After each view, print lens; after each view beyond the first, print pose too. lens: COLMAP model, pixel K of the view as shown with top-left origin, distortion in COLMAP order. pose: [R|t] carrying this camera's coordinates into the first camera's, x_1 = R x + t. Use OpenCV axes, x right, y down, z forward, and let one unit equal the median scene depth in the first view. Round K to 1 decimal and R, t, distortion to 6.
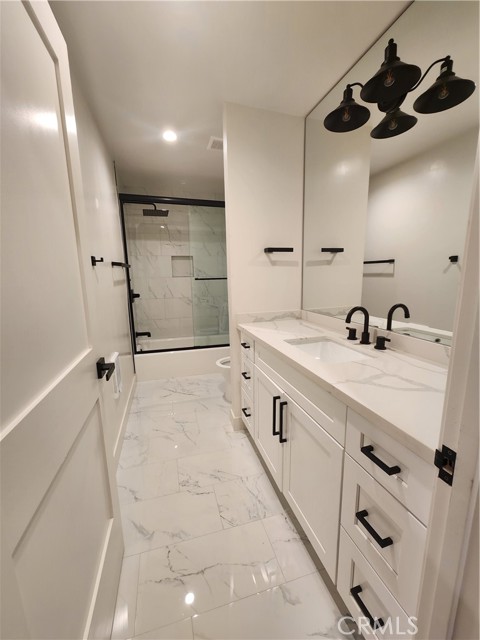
lens RADIAL K [[262.9, 0, 238.7], [0, 262.9, 319.0], [0, 0, 1]] dist [-0.000397, -0.000638]
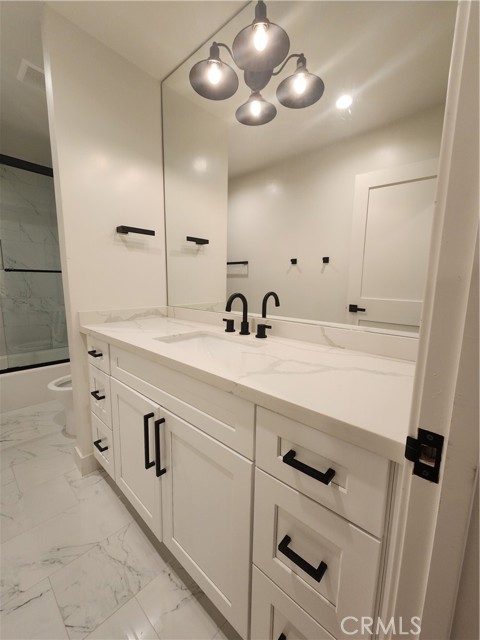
lens RADIAL K [[261.2, 0, 240.0], [0, 261.2, 320.0], [0, 0, 1]] dist [0.000071, -0.000496]
pose [[0.853161, -0.042091, 0.519947, -0.004751], [0.059353, 0.998099, -0.016590, 0.050751], [-0.518260, 0.045015, 0.854037, 0.198471]]
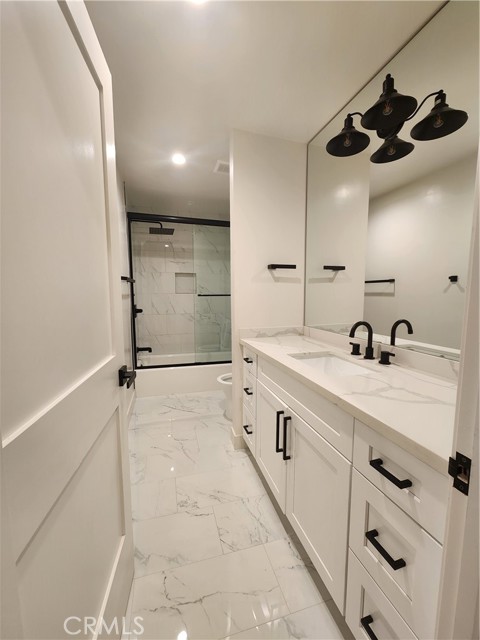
lens RADIAL K [[262.9, 0, 238.7], [0, 262.9, 319.0], [0, 0, 1]] dist [-0.000397, -0.000638]
pose [[0.999859, 0.016774, -0.000950, -0.013324], [-0.016798, 0.997064, -0.074709, 0.022894], [-0.000306, 0.074714, 0.997205, -0.004186]]
